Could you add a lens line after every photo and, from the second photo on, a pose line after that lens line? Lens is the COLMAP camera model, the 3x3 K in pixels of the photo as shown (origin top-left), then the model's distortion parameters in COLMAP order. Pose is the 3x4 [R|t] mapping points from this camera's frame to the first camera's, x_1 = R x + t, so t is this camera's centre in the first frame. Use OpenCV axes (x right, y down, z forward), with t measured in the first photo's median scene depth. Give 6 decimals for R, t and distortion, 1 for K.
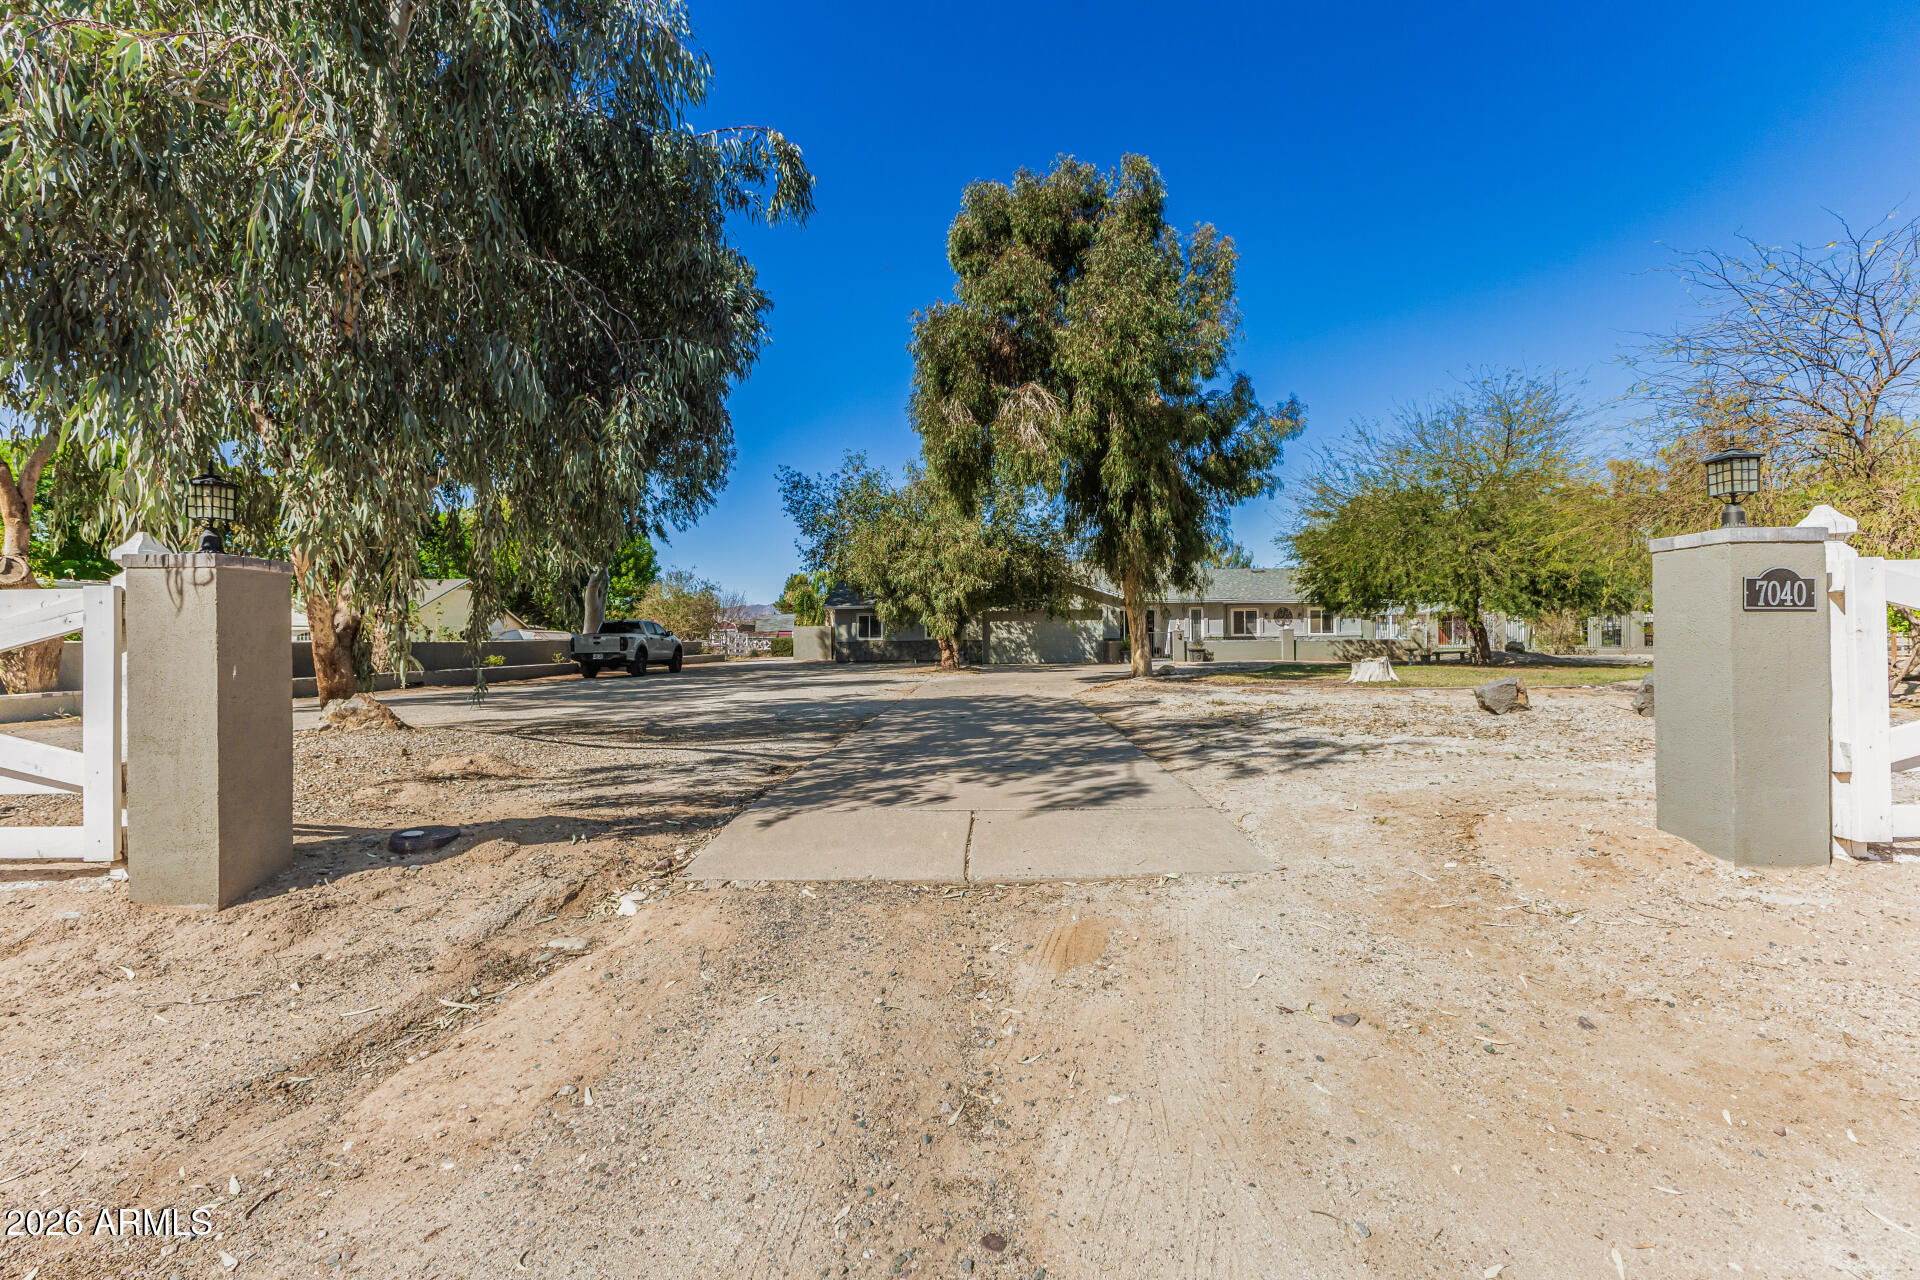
lens RADIAL K [[818.1, 0, 967.6], [0, 818.1, 650.2], [0, 0, 1]] dist [0.005115, 0.000346]
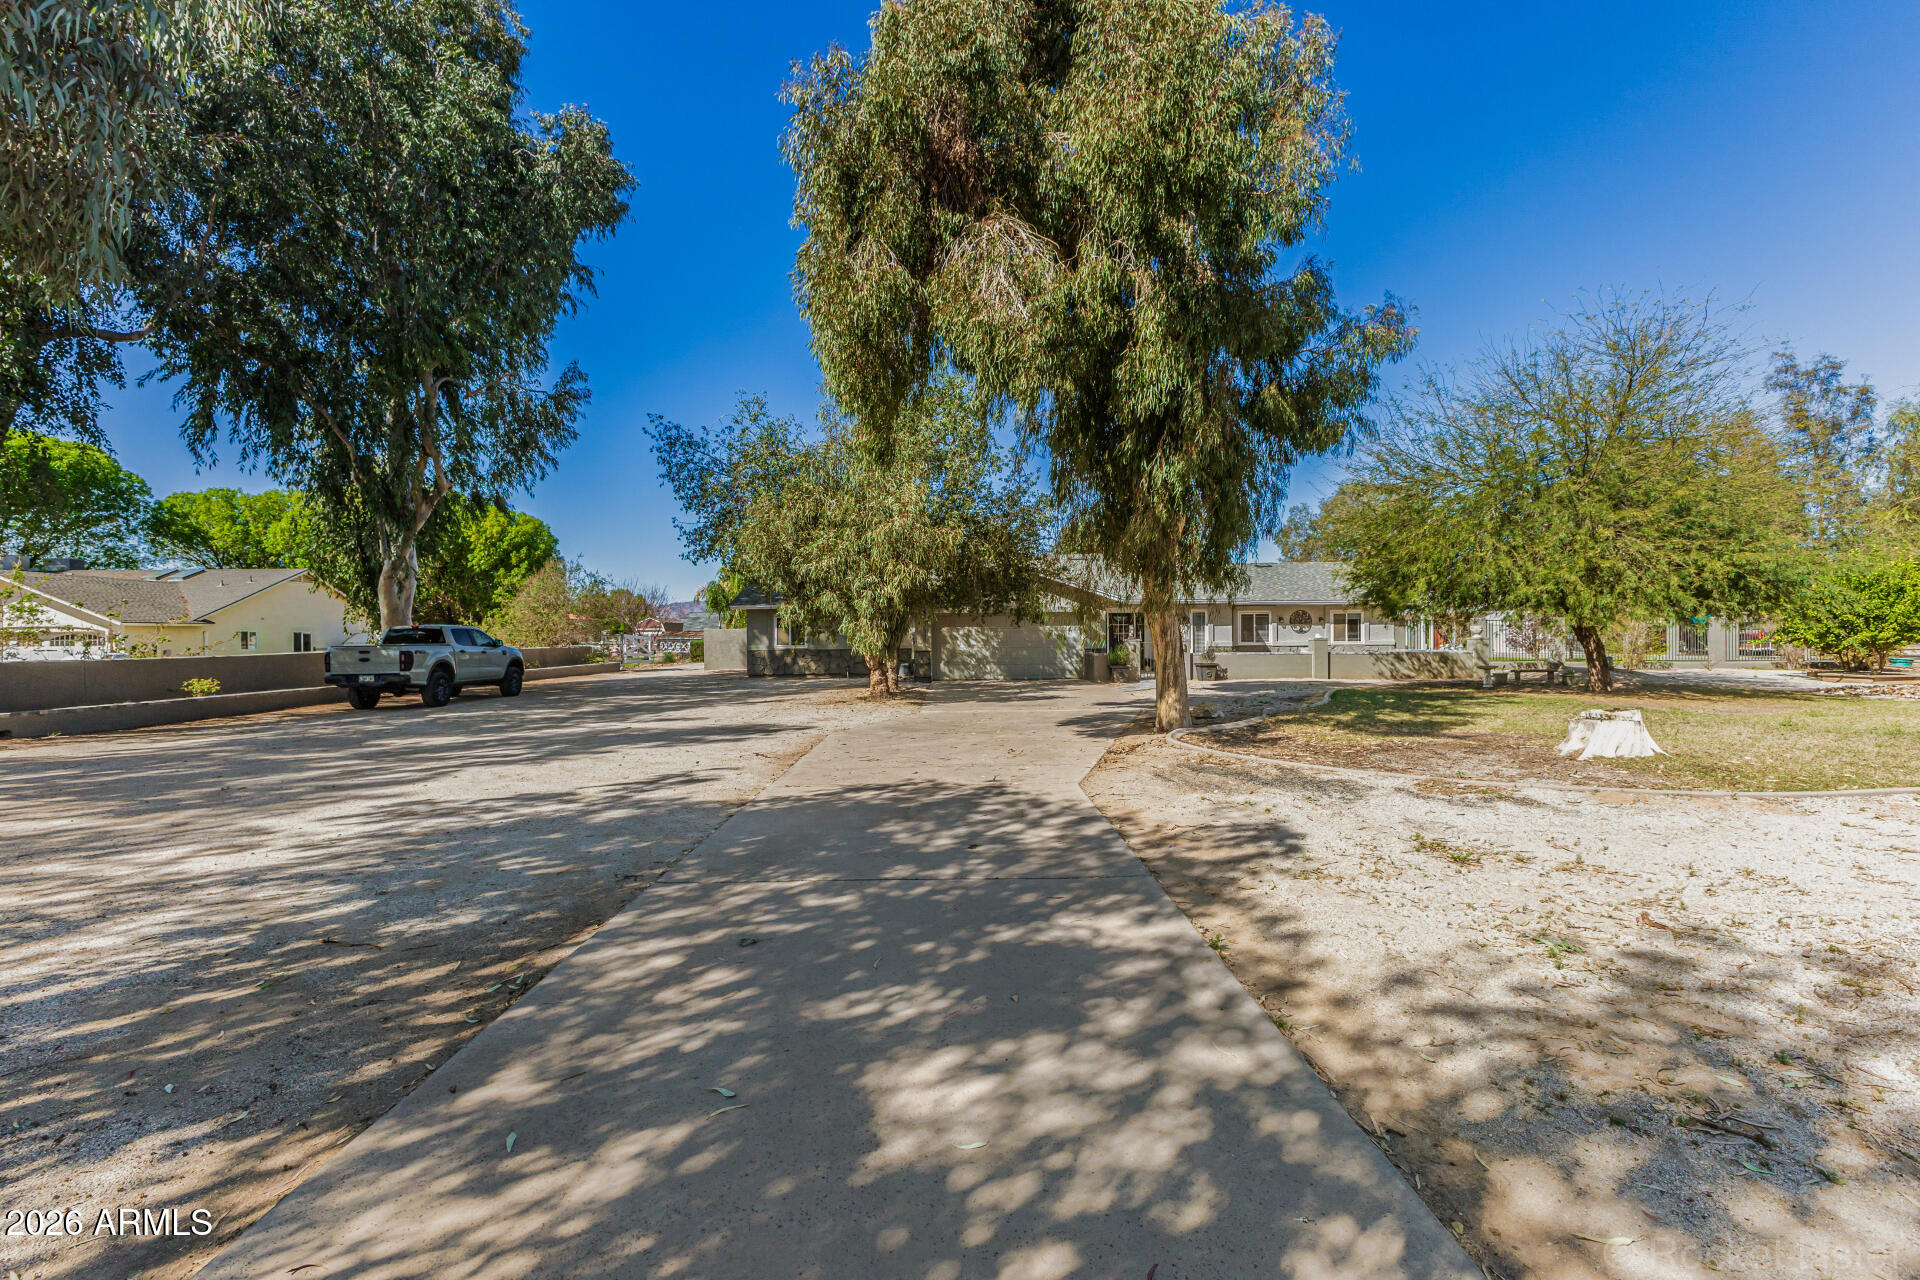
lens RADIAL K [[818.1, 0, 952.2], [0, 818.1, 631.3], [0, 0, 1]] dist [0.005115, 0.000346]
pose [[0.999432, 0.004479, 0.033410, 0.016464], [-0.003797, 0.999783, -0.020470, -0.019987], [-0.033495, 0.020332, 0.999232, 0.292166]]
